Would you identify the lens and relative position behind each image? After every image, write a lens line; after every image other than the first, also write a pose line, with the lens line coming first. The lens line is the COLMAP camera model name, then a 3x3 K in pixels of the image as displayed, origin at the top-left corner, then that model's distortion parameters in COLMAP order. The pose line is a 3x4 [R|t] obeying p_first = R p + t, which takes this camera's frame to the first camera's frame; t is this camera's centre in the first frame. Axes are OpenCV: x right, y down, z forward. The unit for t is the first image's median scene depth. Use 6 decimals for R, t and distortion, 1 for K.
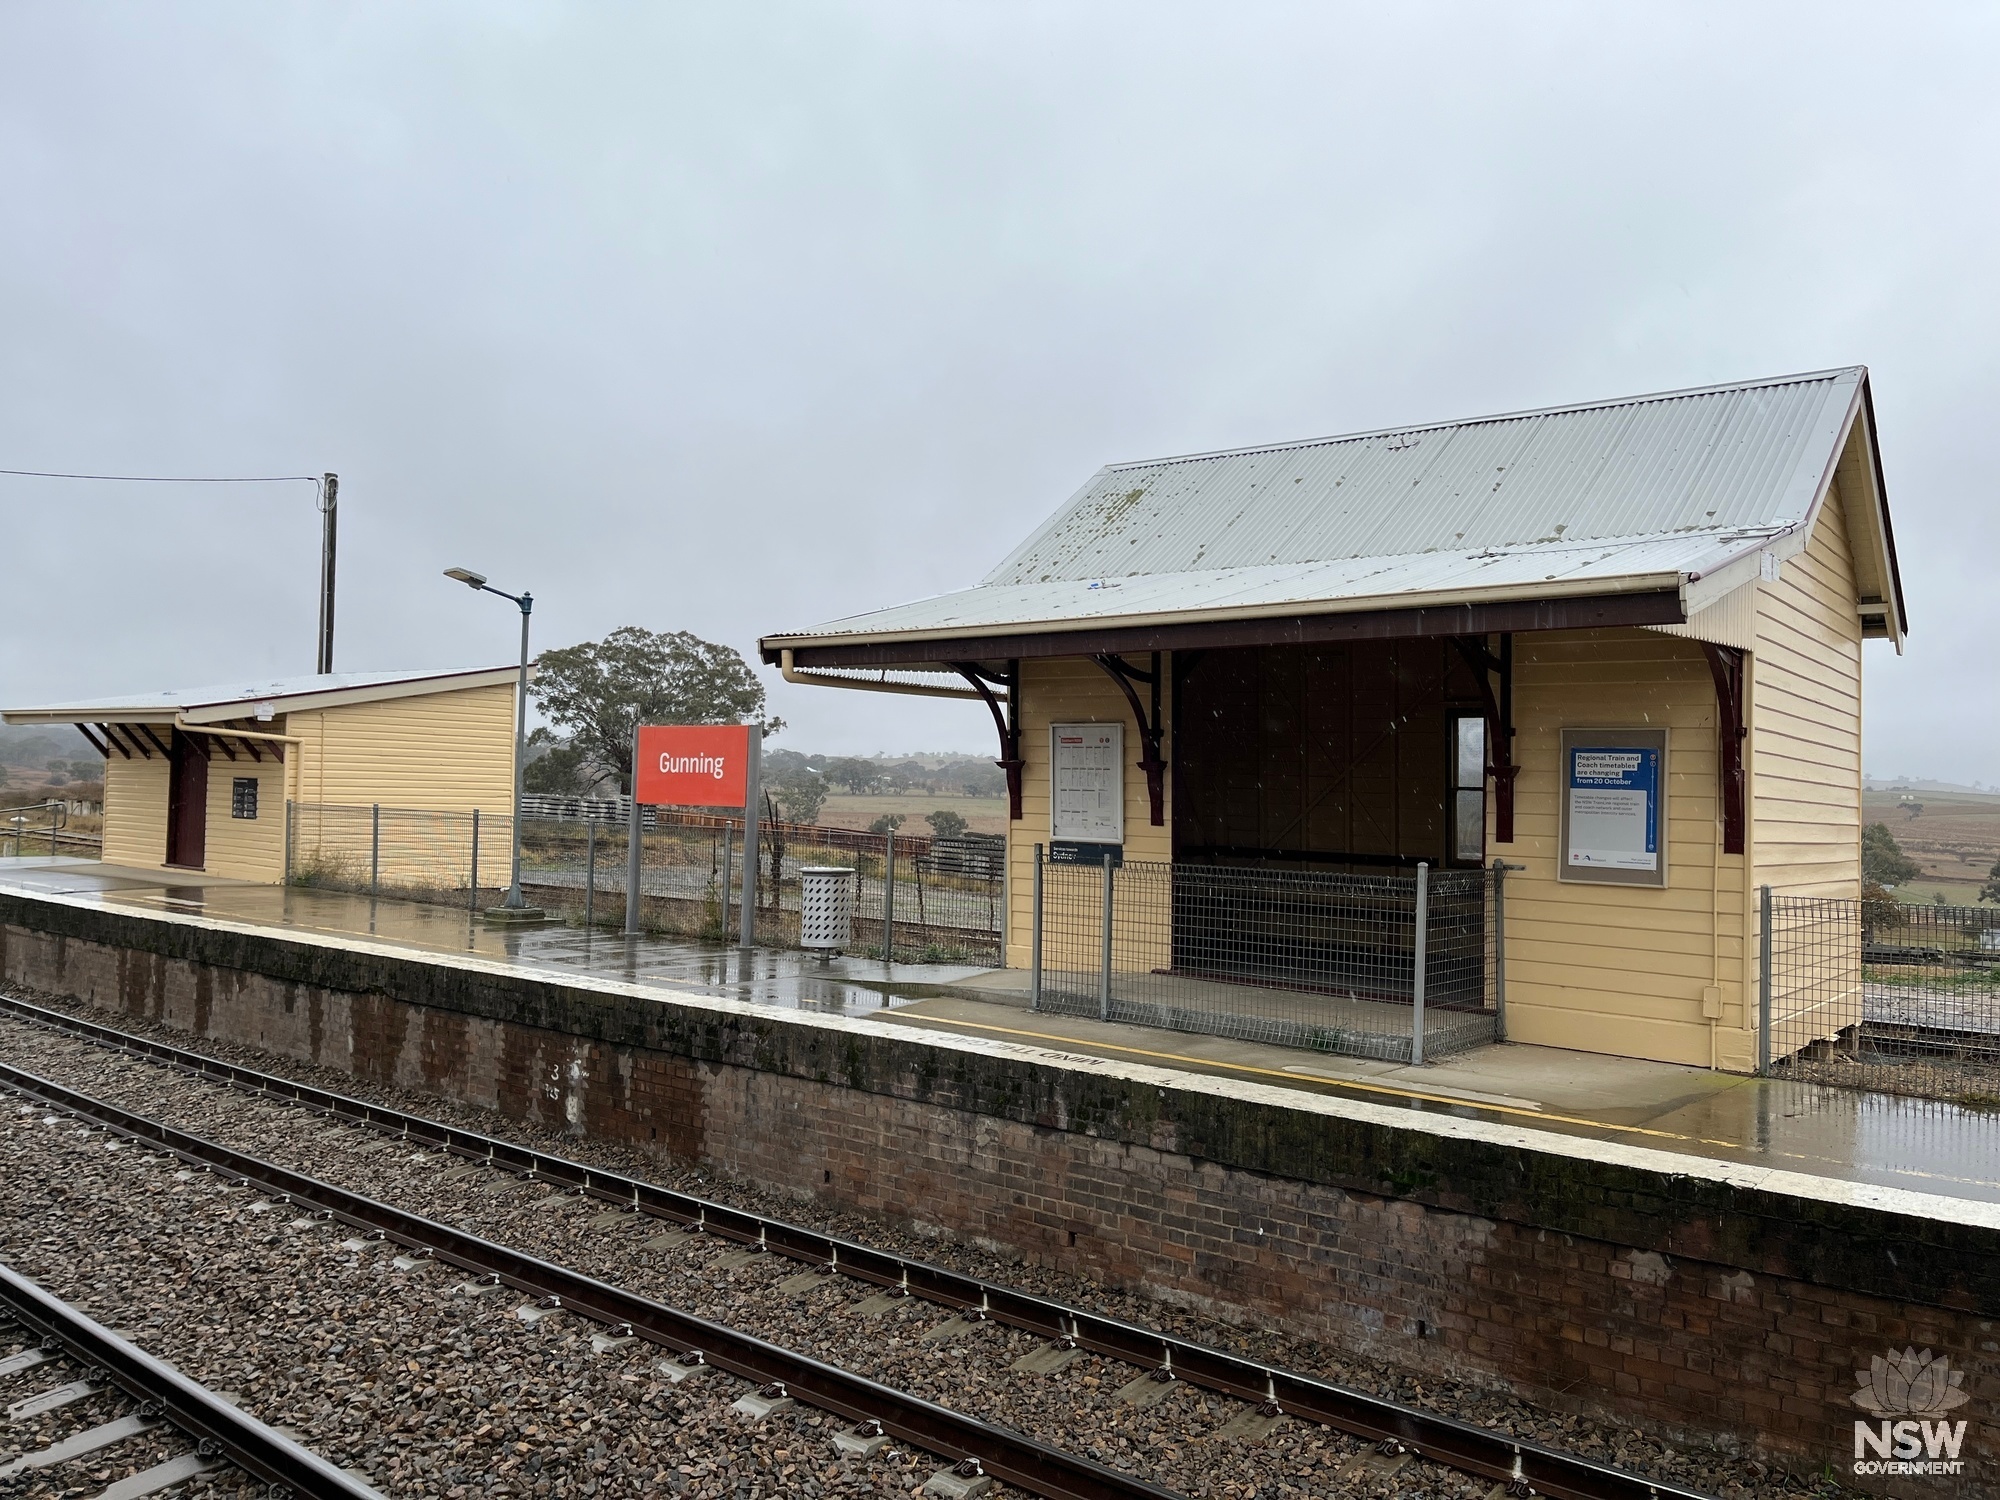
lens RADIAL K [[1496.6, 0, 1007.8], [0, 1496.6, 749.3], [0, 0, 1]] dist [0.060419, -0.060709]
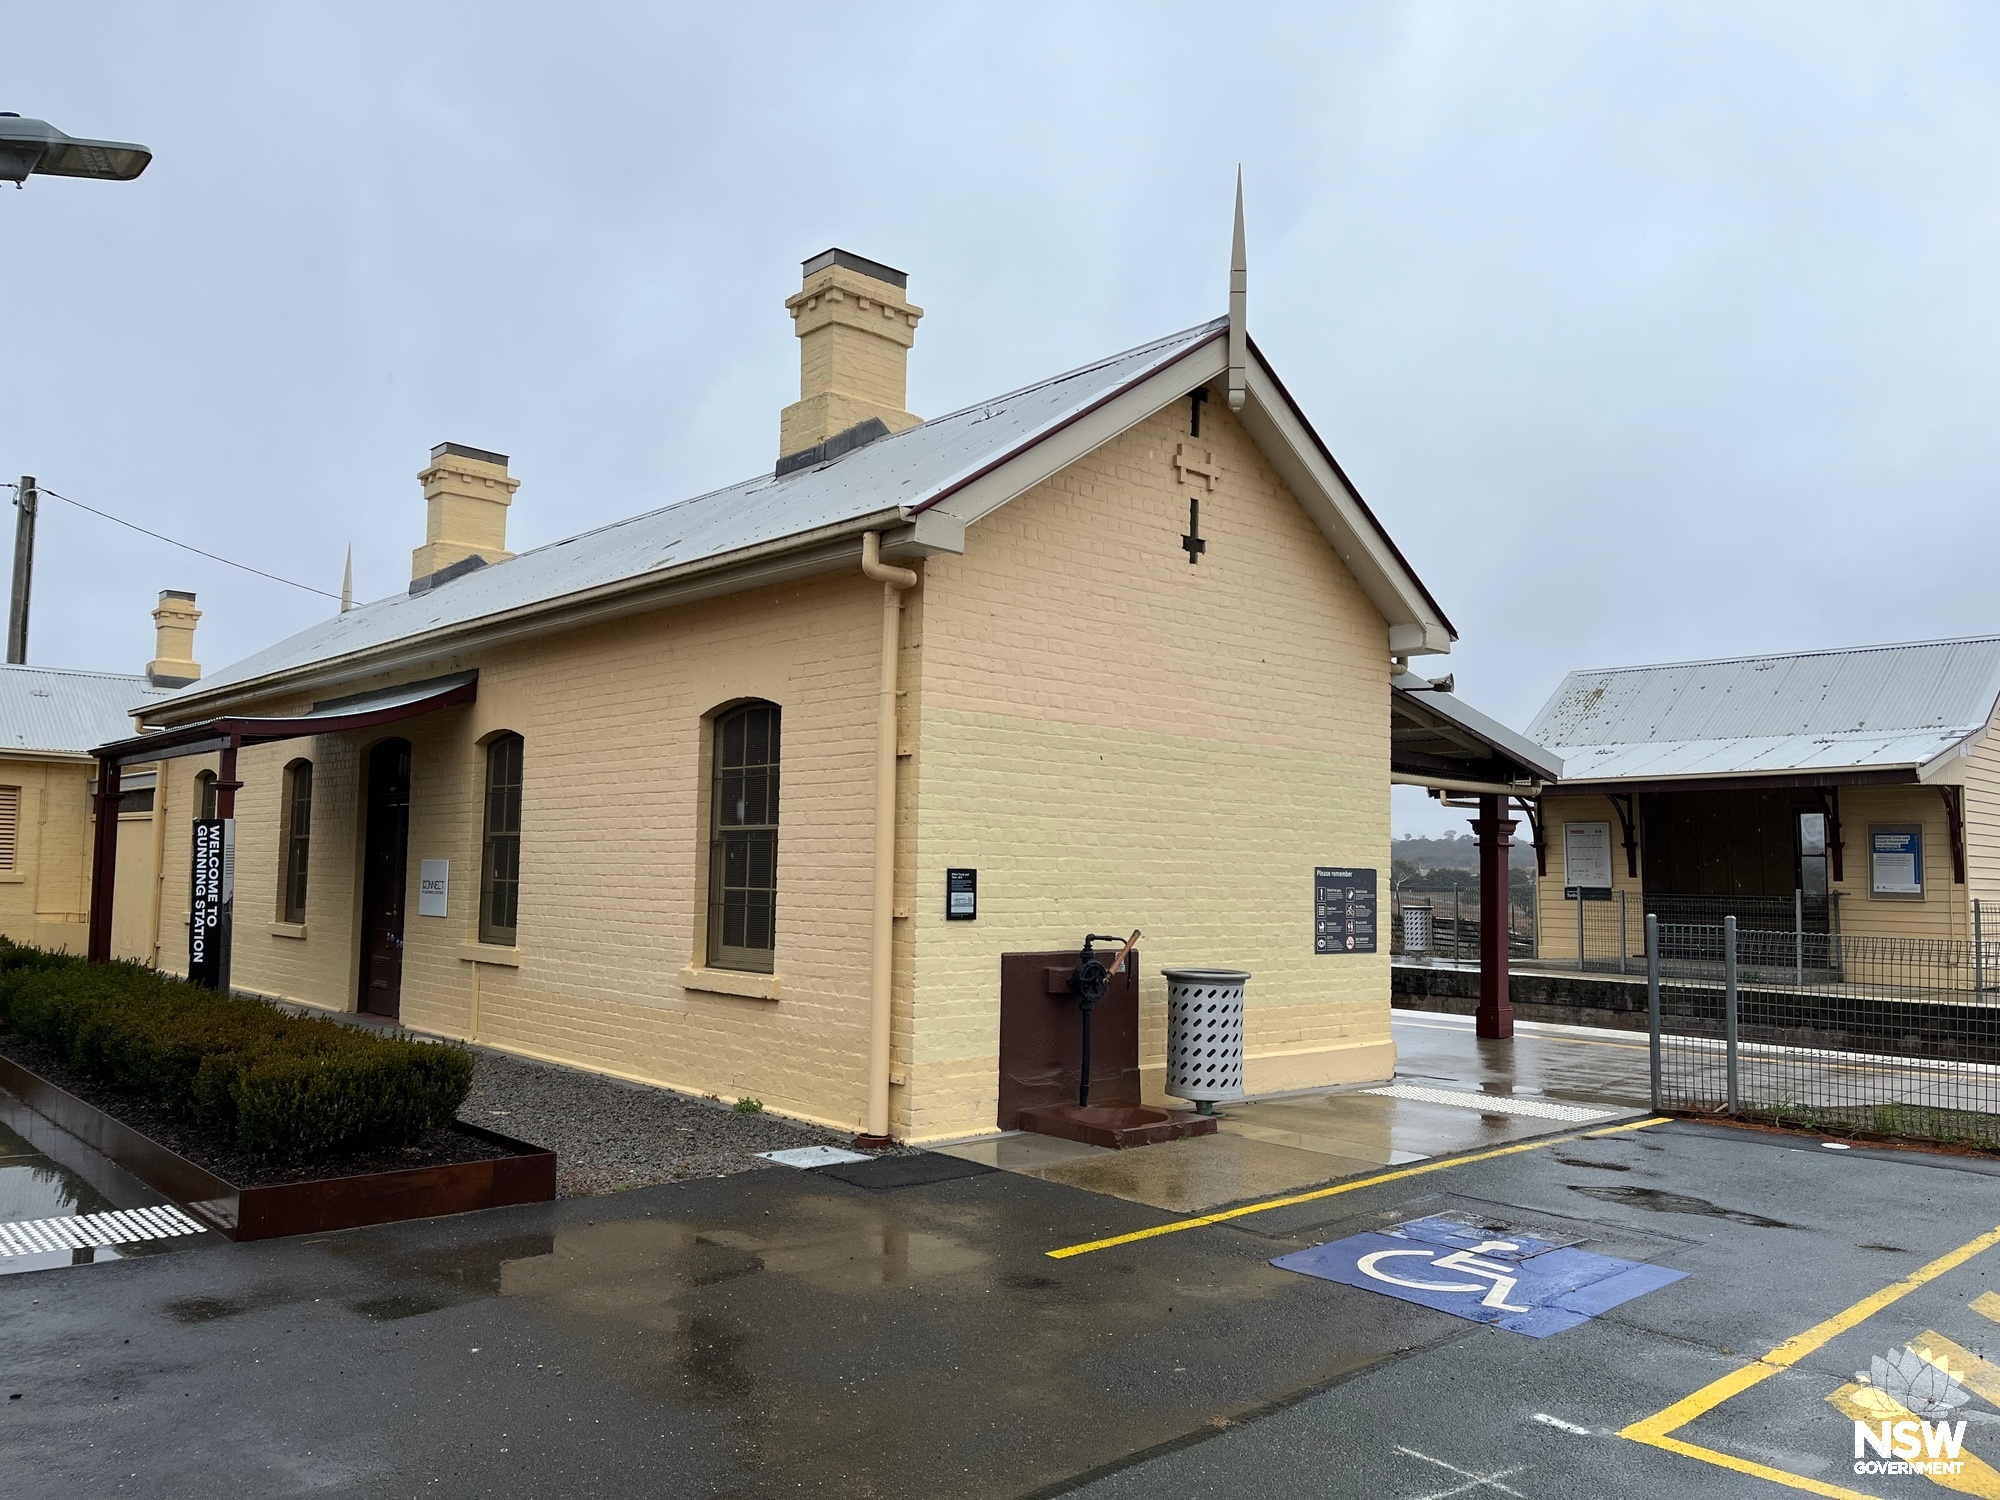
lens RADIAL K [[1496.6, 0, 1006.5], [0, 1496.6, 757.3], [0, 0, 1]] dist [0.060419, -0.060709]
pose [[0.986201, -0.027106, -0.163321, -0.431535], [0.019146, 0.998560, -0.050117, -0.022415], [0.164444, 0.046298, 0.985299, -1.186013]]
